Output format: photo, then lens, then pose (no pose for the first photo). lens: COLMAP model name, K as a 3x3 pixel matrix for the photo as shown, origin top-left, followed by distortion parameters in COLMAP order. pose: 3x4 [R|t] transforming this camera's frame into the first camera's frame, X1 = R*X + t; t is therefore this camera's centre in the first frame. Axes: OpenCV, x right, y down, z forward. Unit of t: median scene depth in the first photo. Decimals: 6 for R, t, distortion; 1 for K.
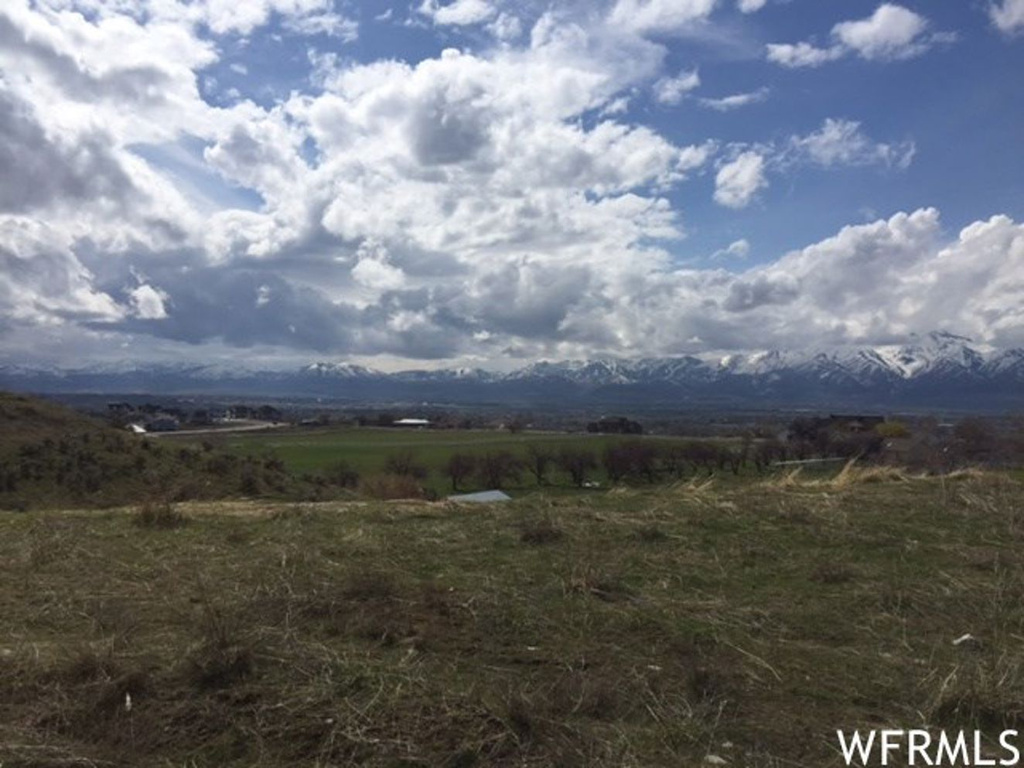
lens RADIAL K [[882.2, 0, 510.3], [0, 882.2, 353.7], [0, 0, 1]] dist [0.044207, -0.071174]
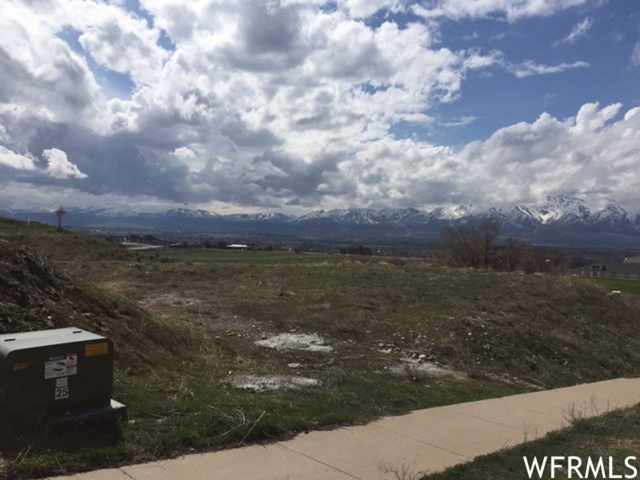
lens RADIAL K [[454.2, 0, 296.3], [0, 454.2, 234.9], [0, 0, 1]] dist [0.049671, 0.000356]
pose [[0.999587, 0.014962, 0.024546, -0.026690], [-0.016180, 0.998608, 0.050212, 0.014173], [-0.023760, -0.050588, 0.998437, 0.178799]]
